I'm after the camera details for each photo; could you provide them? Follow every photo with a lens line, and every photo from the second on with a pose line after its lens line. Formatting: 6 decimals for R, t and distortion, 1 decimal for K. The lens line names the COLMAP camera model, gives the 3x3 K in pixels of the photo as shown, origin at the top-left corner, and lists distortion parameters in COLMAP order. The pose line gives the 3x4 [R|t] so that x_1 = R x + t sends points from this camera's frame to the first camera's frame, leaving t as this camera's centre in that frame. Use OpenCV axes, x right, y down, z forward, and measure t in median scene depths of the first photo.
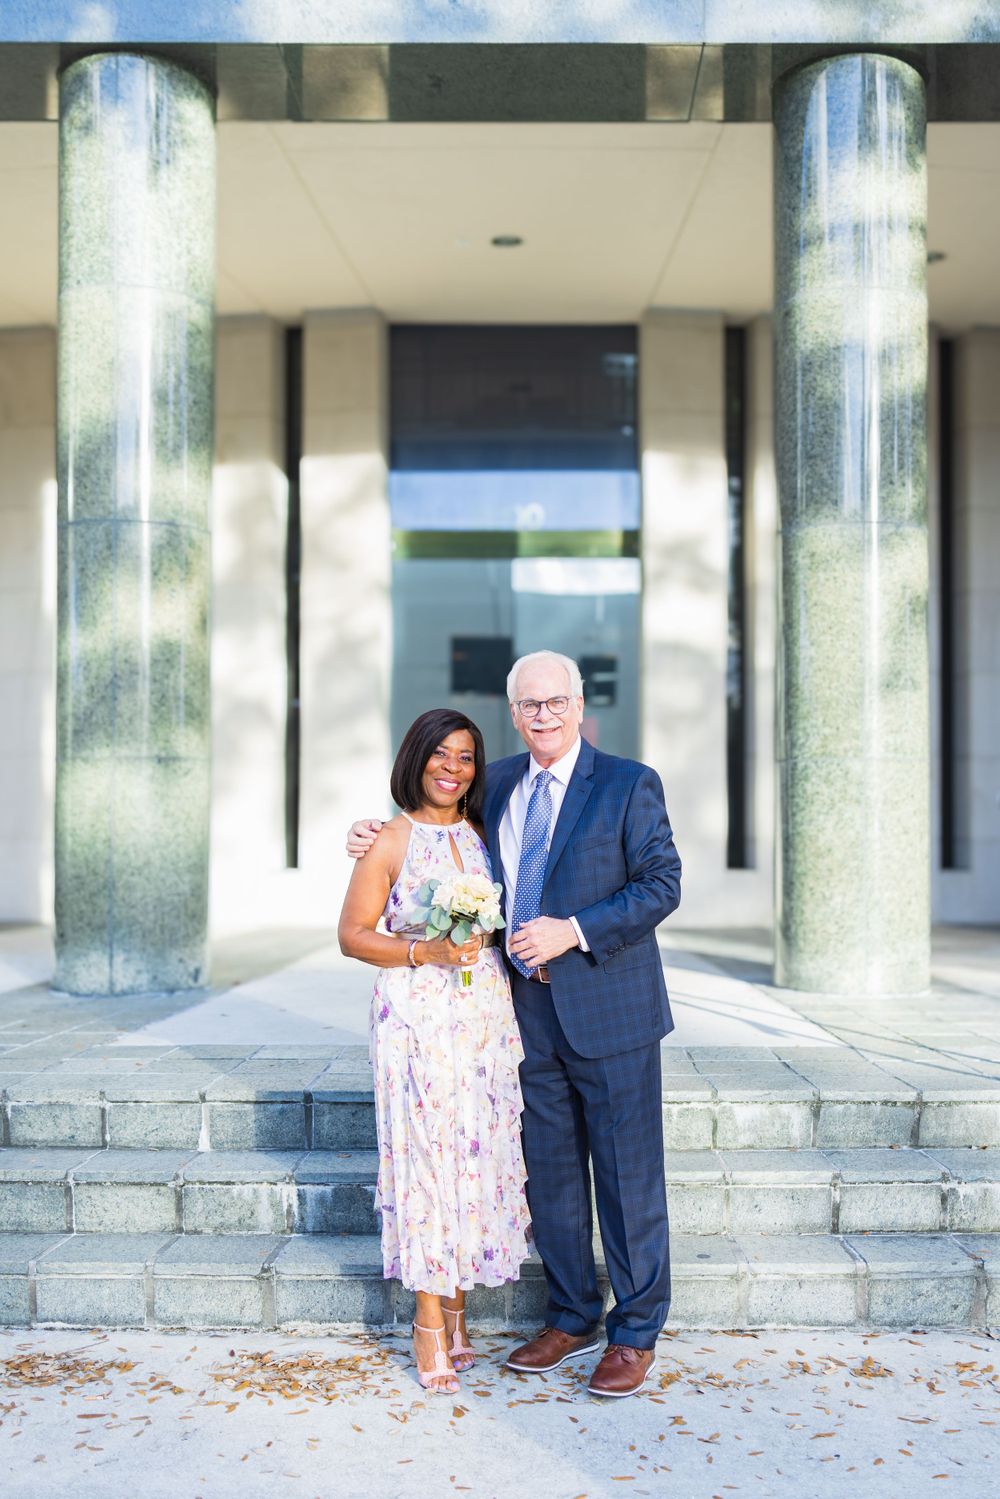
lens RADIAL K [[2971.2, 0, 579.3], [0, 2971.2, 593.6], [0, 0, 1]] dist [0.248329, 0.132418]
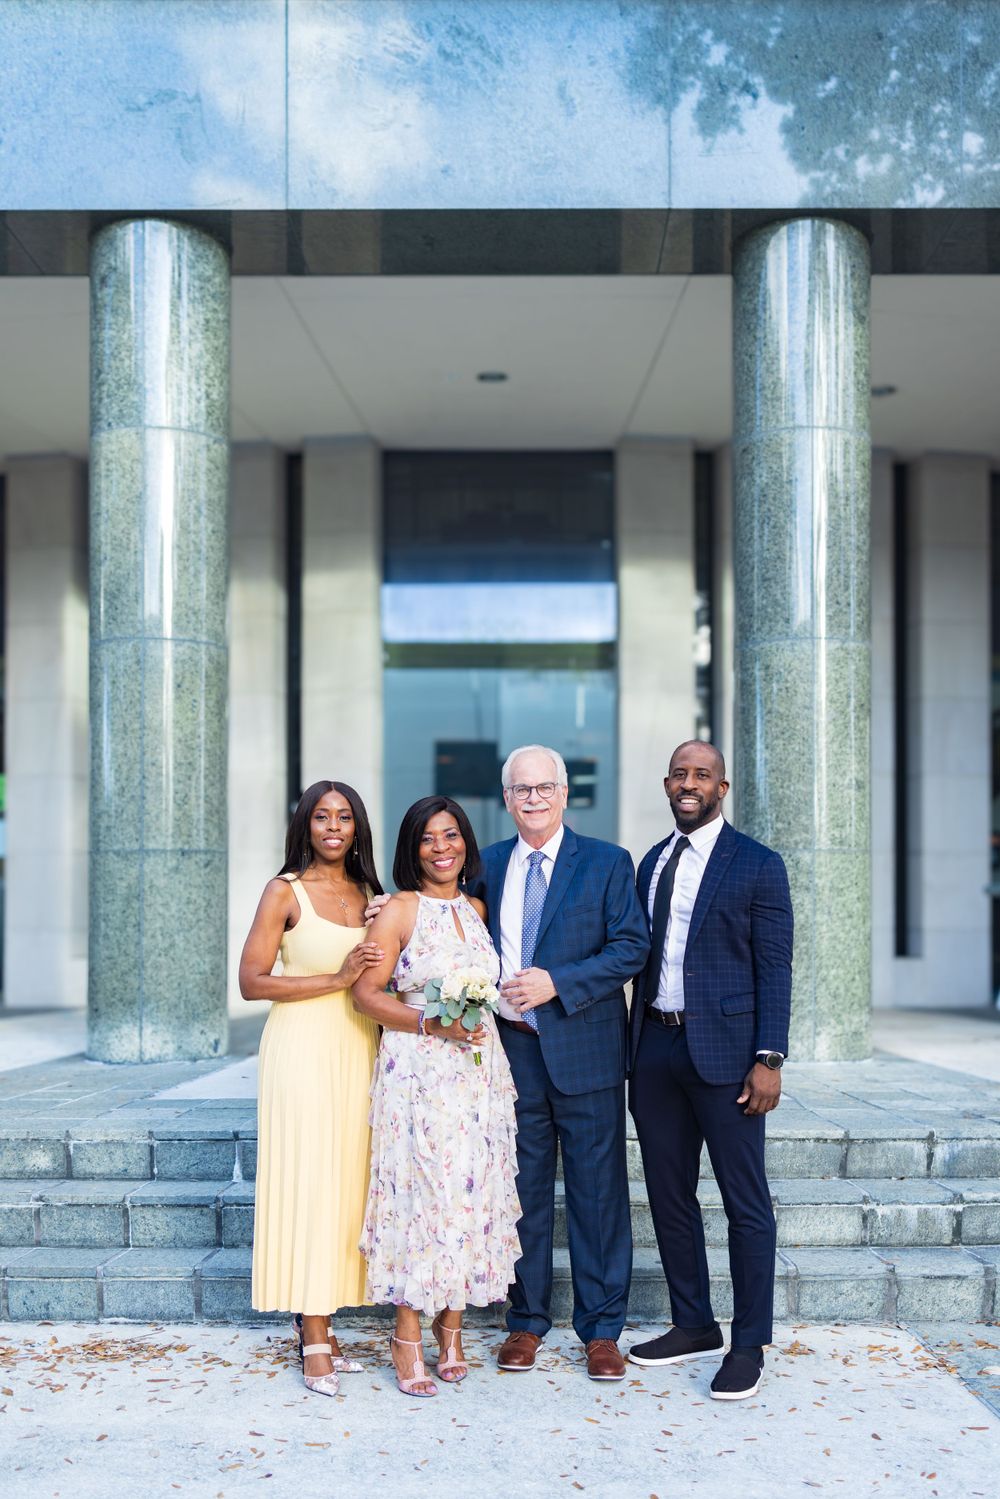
lens RADIAL K [[2971.2, 0, 579.3], [0, 2971.2, 593.6], [0, 0, 1]] dist [0.248329, 0.132418]
pose [[0.999982, -0.001236, 0.005938, 0.001360], [0.001441, 0.999397, -0.034705, -0.002199], [-0.005891, 0.034713, 0.999380, -0.121063]]
